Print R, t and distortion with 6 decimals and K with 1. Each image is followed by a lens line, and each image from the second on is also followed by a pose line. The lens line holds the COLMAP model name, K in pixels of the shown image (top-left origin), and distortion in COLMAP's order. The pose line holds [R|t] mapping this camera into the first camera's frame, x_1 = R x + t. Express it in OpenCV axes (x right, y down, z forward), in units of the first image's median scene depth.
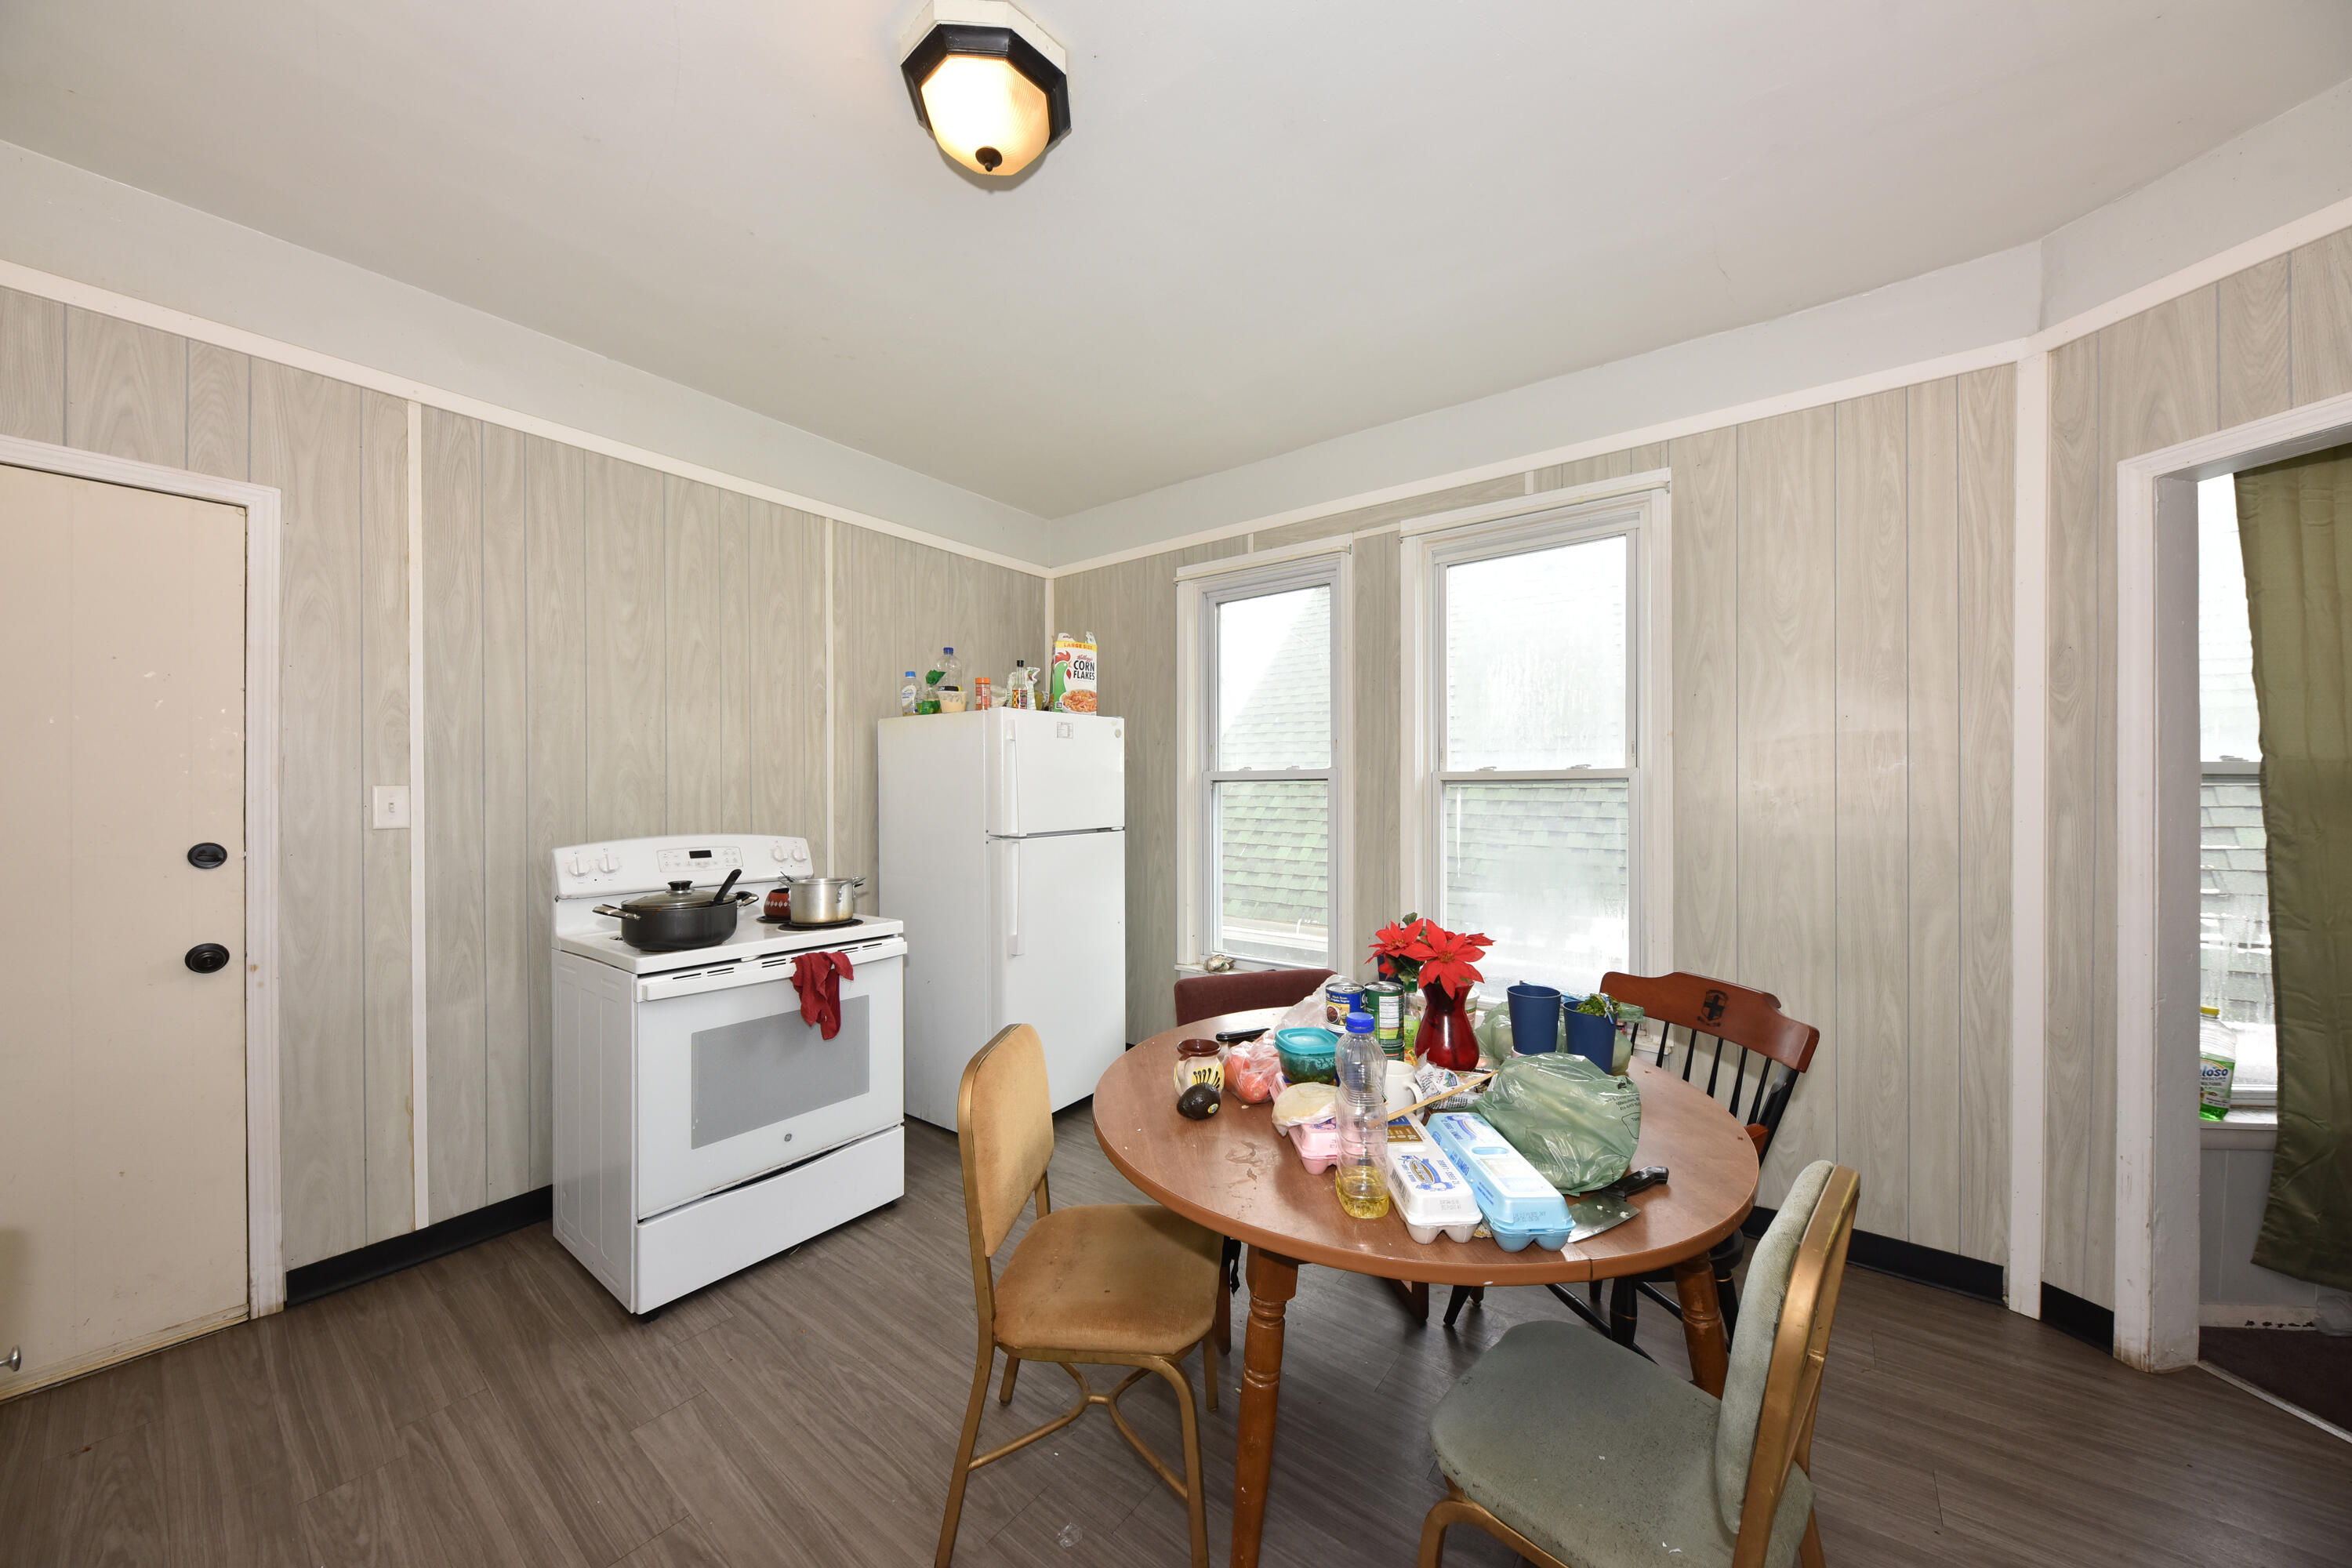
lens RADIAL K [[800.4, 0, 1181.9], [0, 800.4, 795.4], [0, 0, 1]] dist [0.000775, -0.000025]
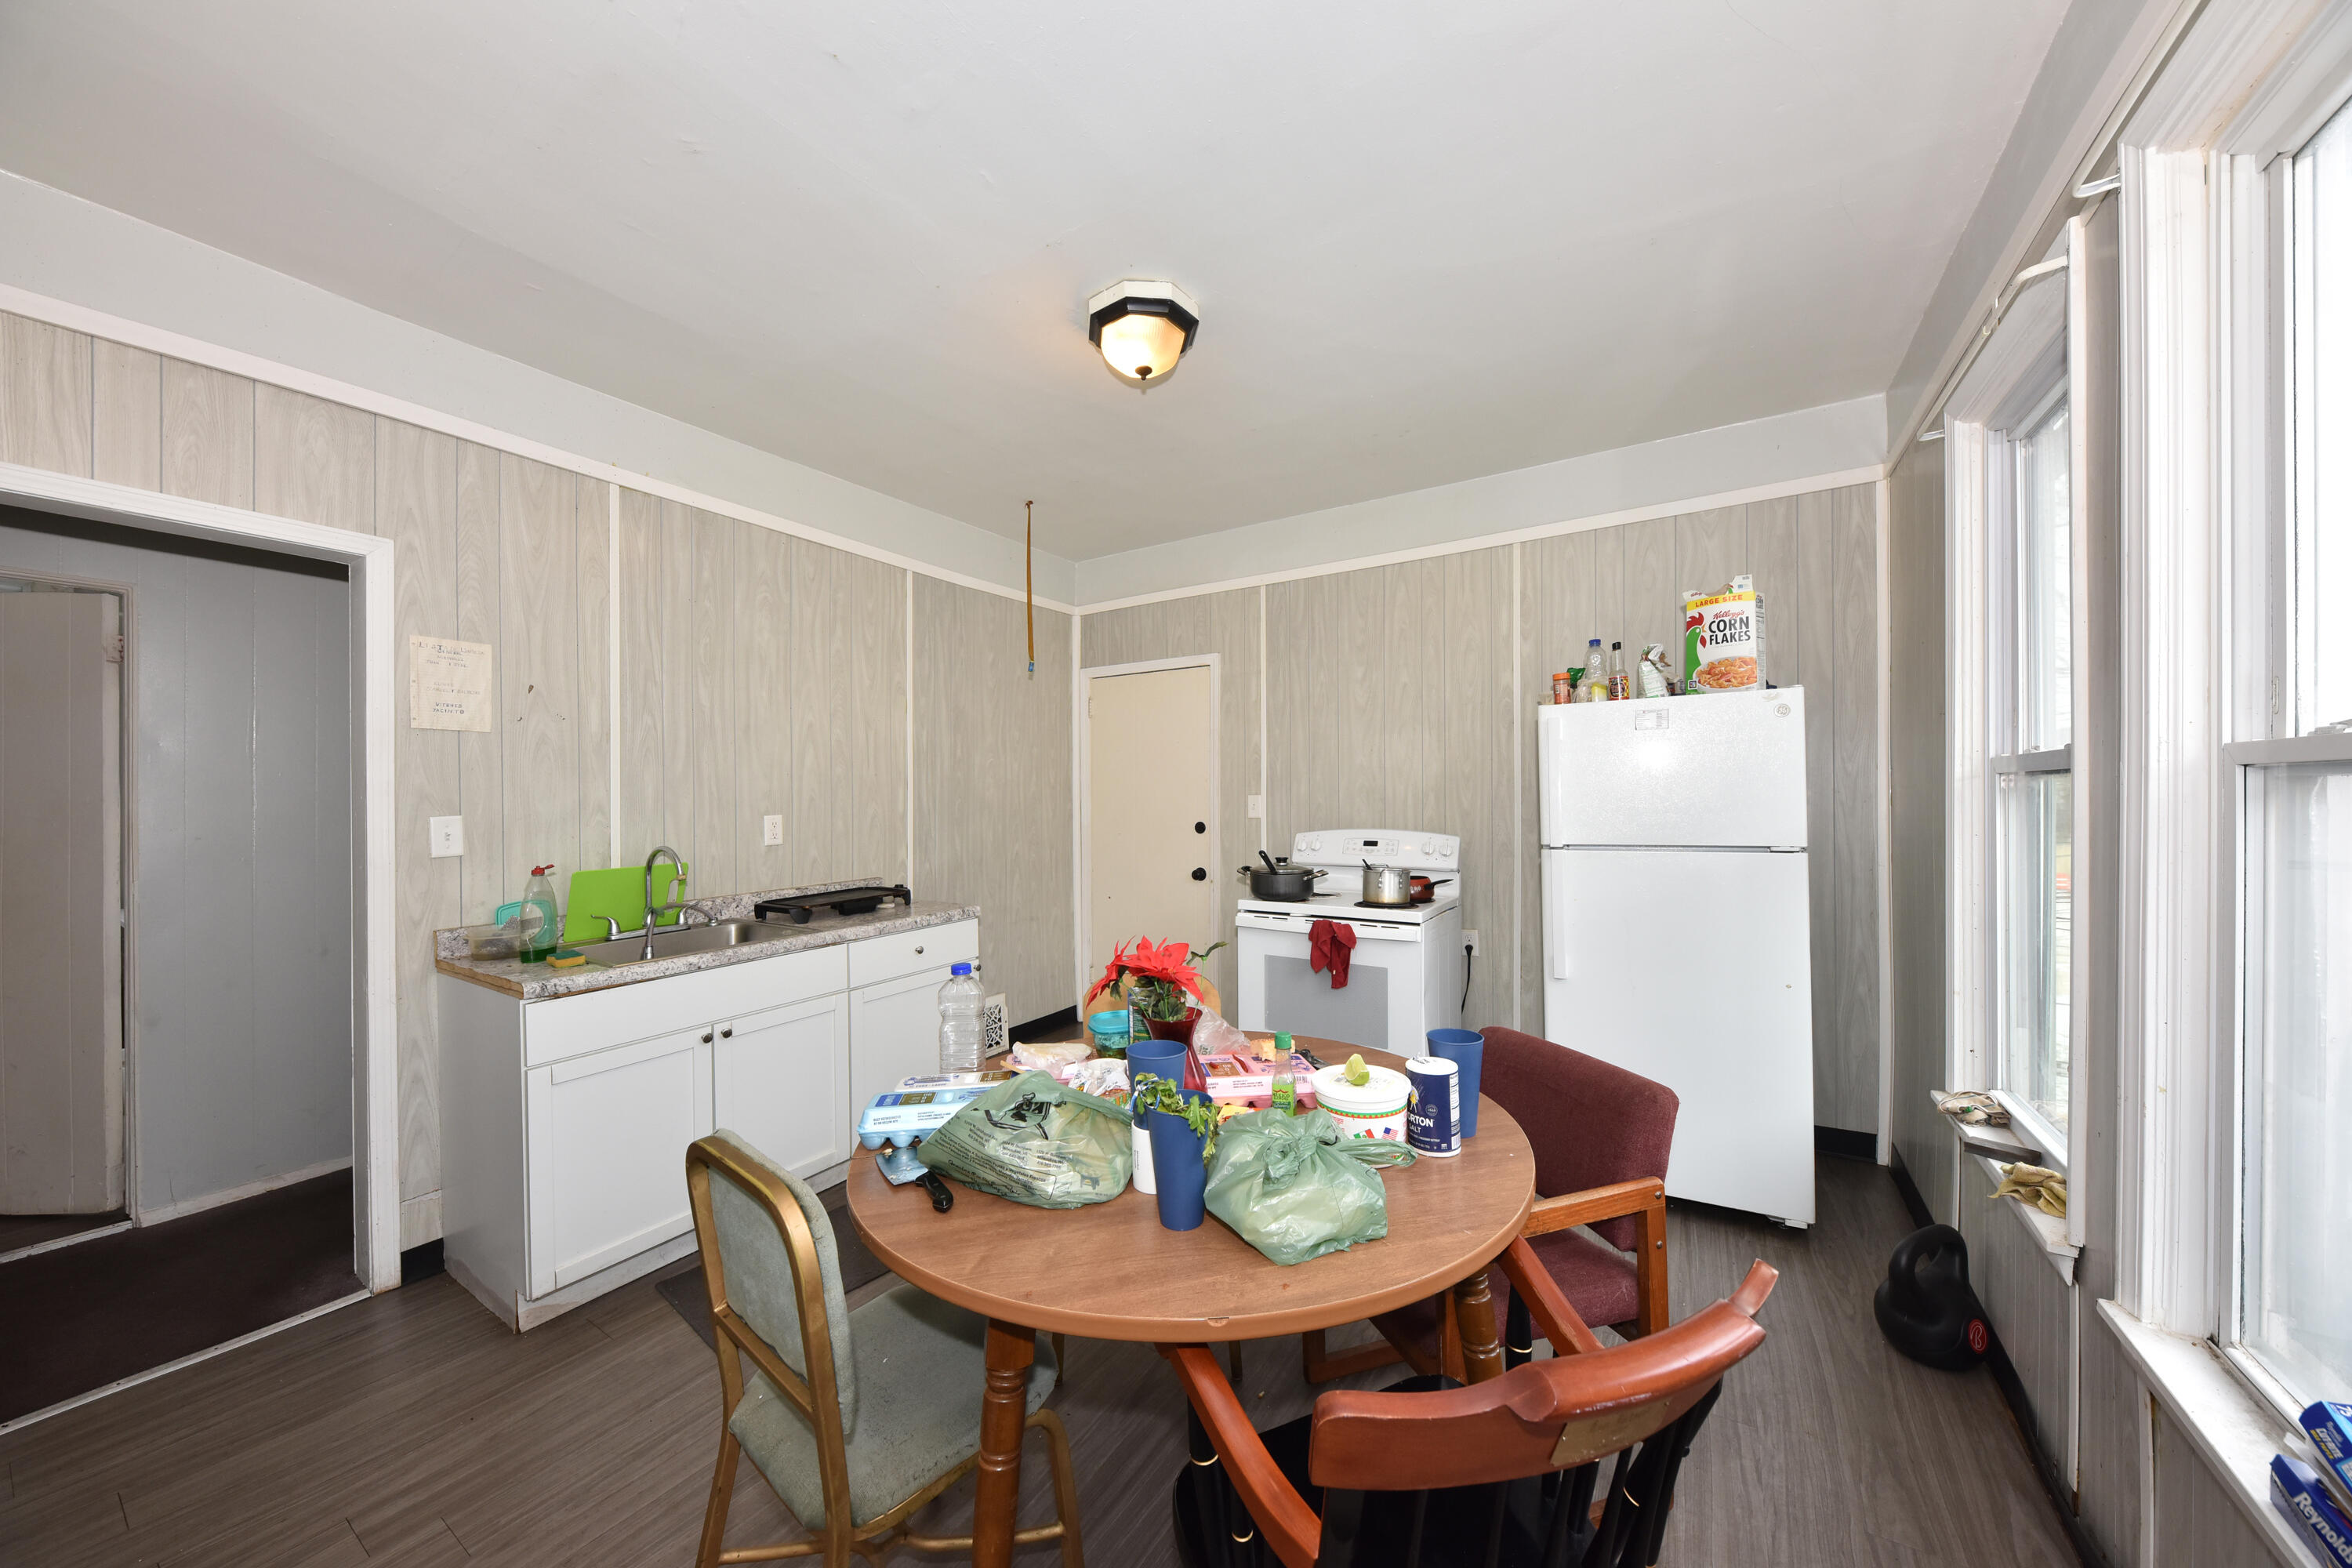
lens RADIAL K [[815.6, 0, 1173.0], [0, 815.6, 801.7], [0, 0, 1]] dist [0.000327, -0.000006]
pose [[0.080716, 0.005201, -0.996724, 0.738512], [0.005493, 0.999969, 0.005663, -0.007415], [0.996722, -0.005932, 0.080685, 0.536766]]
